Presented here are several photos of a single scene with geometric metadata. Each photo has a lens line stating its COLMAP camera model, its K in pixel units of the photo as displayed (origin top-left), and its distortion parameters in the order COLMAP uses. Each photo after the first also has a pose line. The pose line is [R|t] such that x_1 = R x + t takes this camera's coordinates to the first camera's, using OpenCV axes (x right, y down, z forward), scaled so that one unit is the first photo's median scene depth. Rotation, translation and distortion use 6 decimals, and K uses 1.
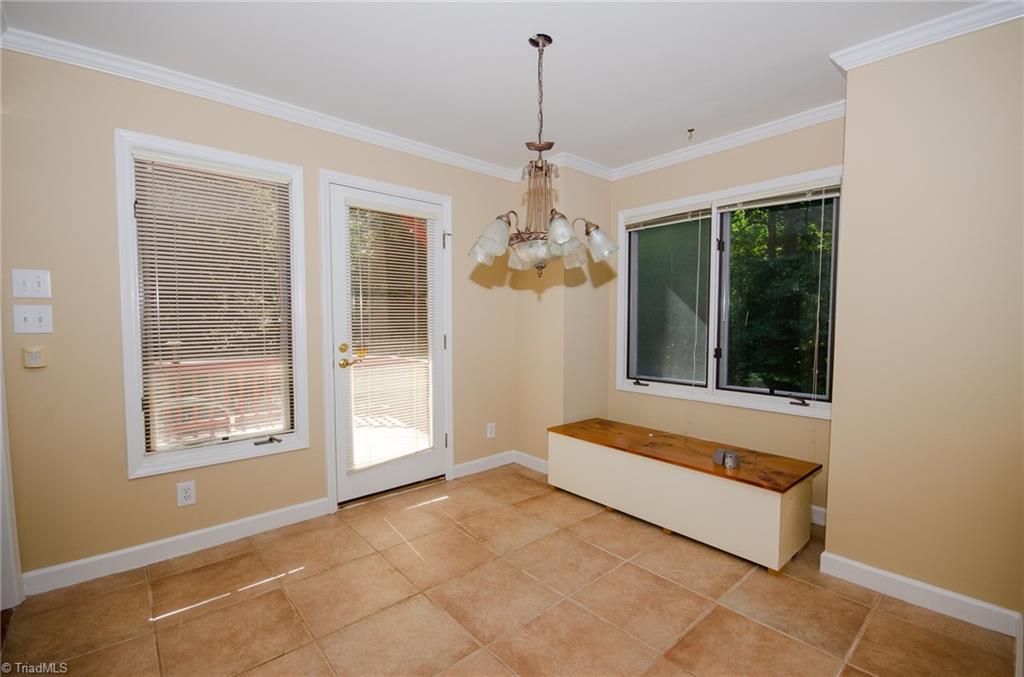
lens RADIAL K [[450.9, 0, 515.9], [0, 450.9, 345.5], [0, 0, 1]] dist [0.002569, -0.006787]
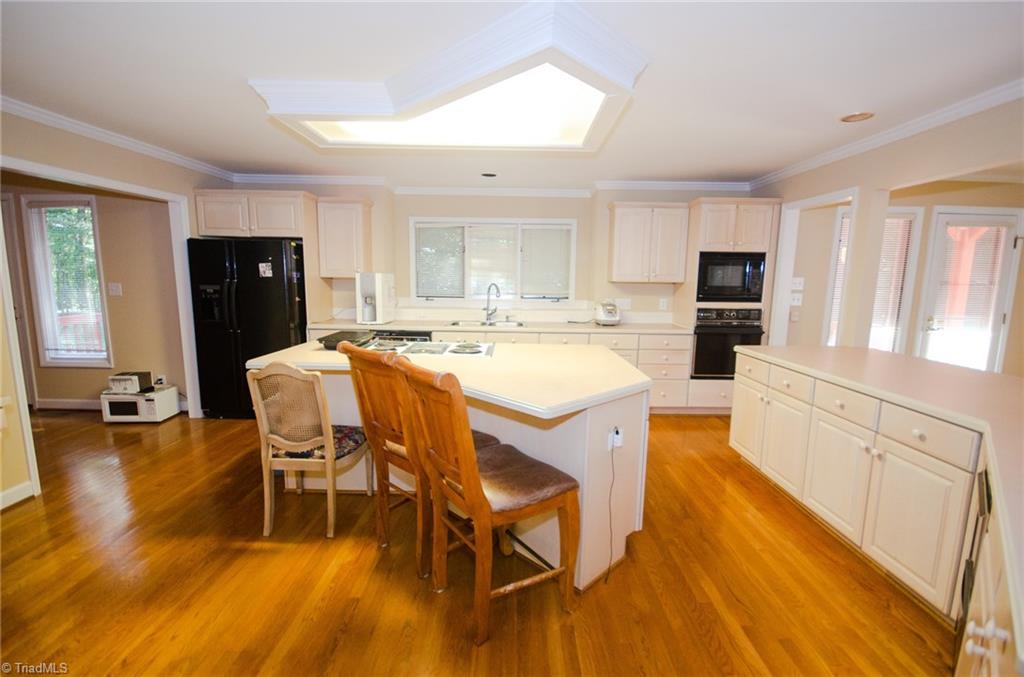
lens RADIAL K [[450.9, 0, 515.9], [0, 450.9, 345.5], [0, 0, 1]] dist [0.002569, -0.006787]
pose [[0.756674, 0.106852, -0.645002, -0.487451], [-0.051222, 0.993211, 0.104447, 0.007497], [0.651783, -0.045994, 0.757010, -1.221640]]
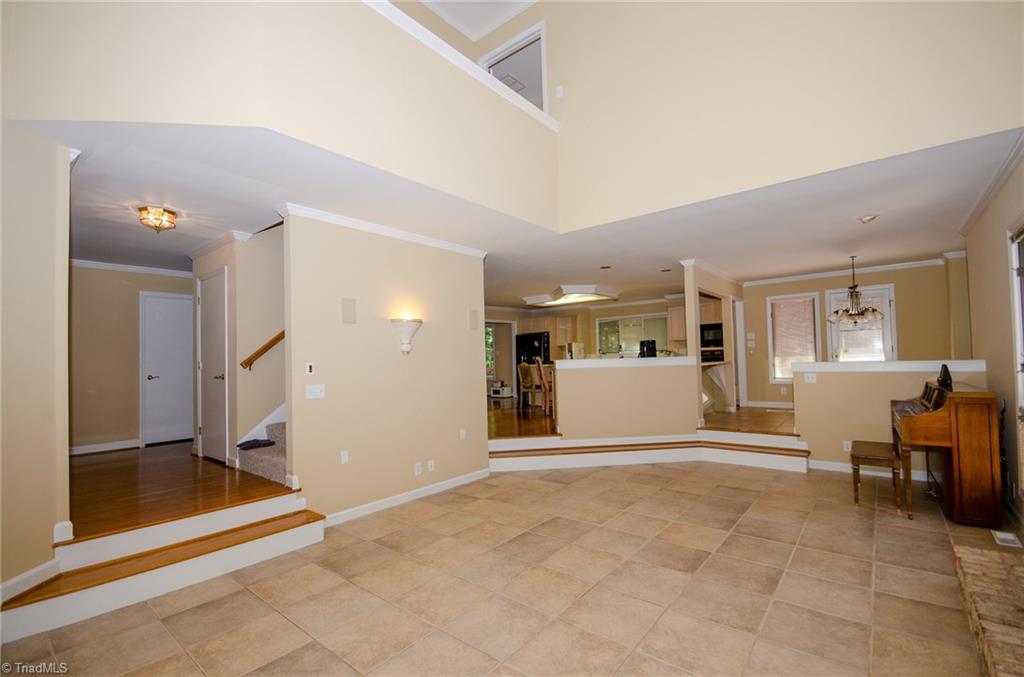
lens RADIAL K [[450.9, 0, 515.9], [0, 450.9, 345.5], [0, 0, 1]] dist [0.002569, -0.006787]
pose [[0.167746, -0.035000, -0.985209, 2.227265], [-0.030783, 0.998696, -0.040720, 0.161097], [0.985350, 0.037158, 0.166450, -1.541503]]
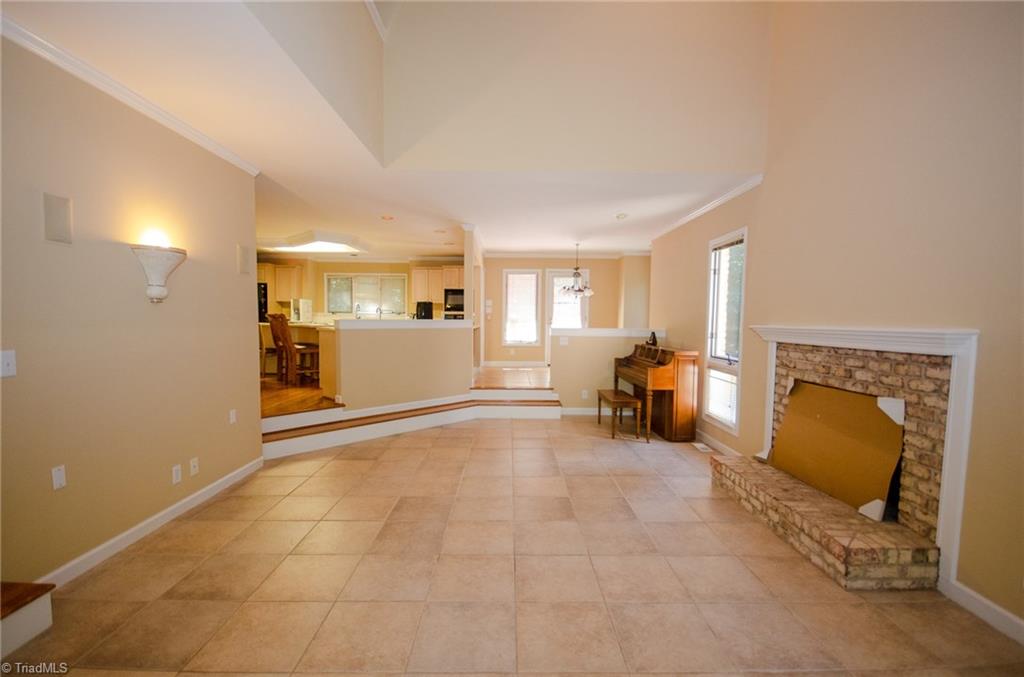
lens RADIAL K [[450.9, 0, 515.9], [0, 450.9, 345.5], [0, 0, 1]] dist [0.002569, -0.006787]
pose [[0.759492, 0.046624, -0.648843, 1.824400], [-0.048456, 0.998712, 0.015045, 0.185148], [0.648709, 0.020014, 0.760773, -1.955448]]
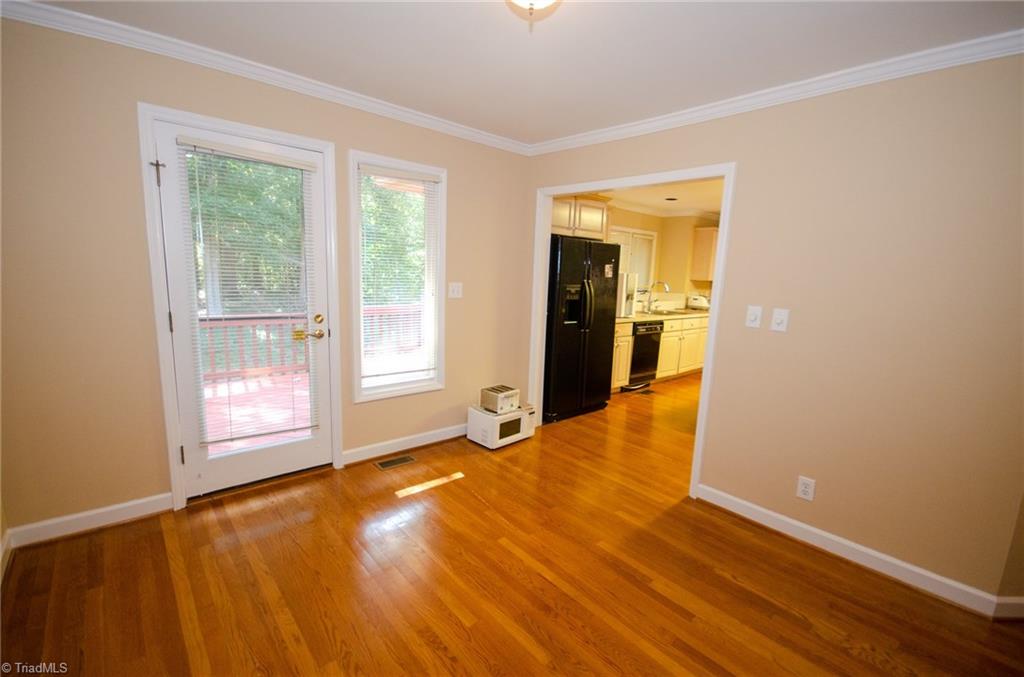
lens RADIAL K [[450.9, 0, 515.9], [0, 450.9, 345.5], [0, 0, 1]] dist [0.002569, -0.006787]
pose [[0.999159, 0.039555, 0.010761, -2.551764], [-0.040482, 0.993412, 0.107211, 0.064159], [-0.006449, -0.107556, 0.994178, -2.283753]]
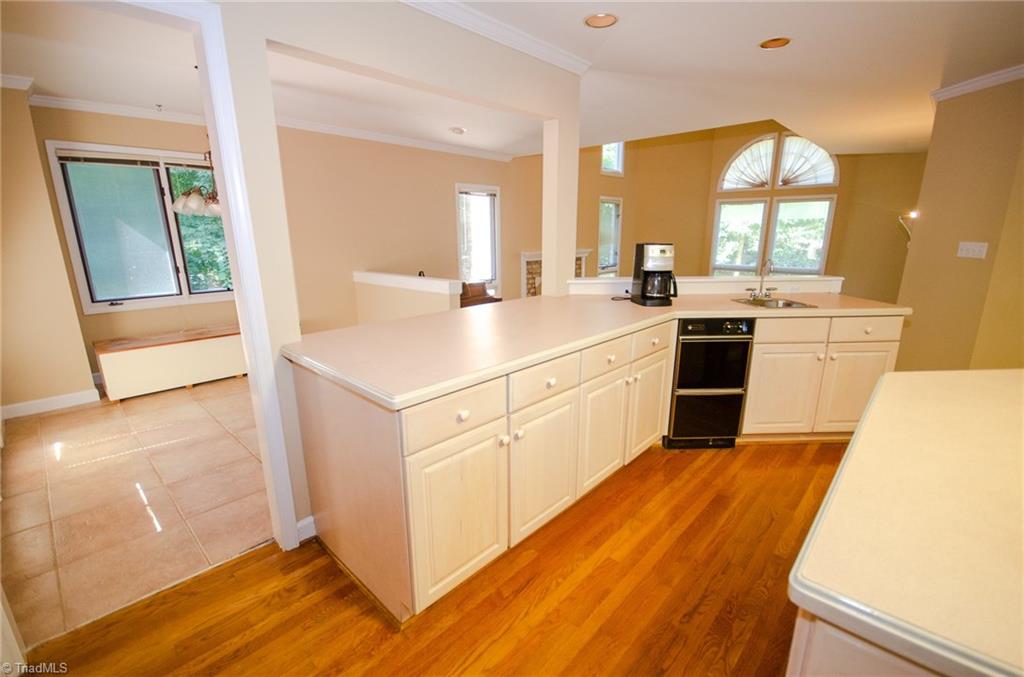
lens RADIAL K [[441.7, 0, 512.7], [0, 441.7, 346.7], [0, 0, 1]] dist [0.001330, -0.009758]
pose [[-0.094257, -0.251396, 0.963284, -1.286934], [0.063031, 0.964143, 0.257788, -0.050306], [-0.993551, 0.085015, -0.075032, 0.103565]]
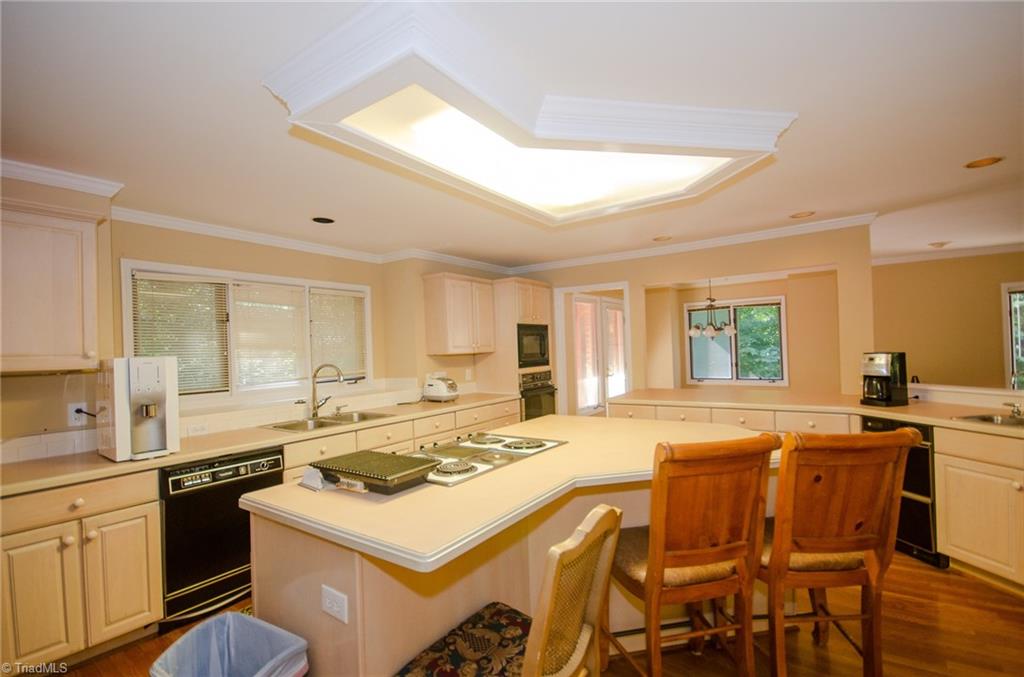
lens RADIAL K [[450.9, 0, 515.9], [0, 450.9, 345.5], [0, 0, 1]] dist [0.002569, -0.006787]
pose [[0.970174, -0.032708, 0.240192, -1.549481], [0.049079, 0.996838, -0.062494, 0.008390], [-0.237388, 0.072418, 0.968712, -1.301429]]
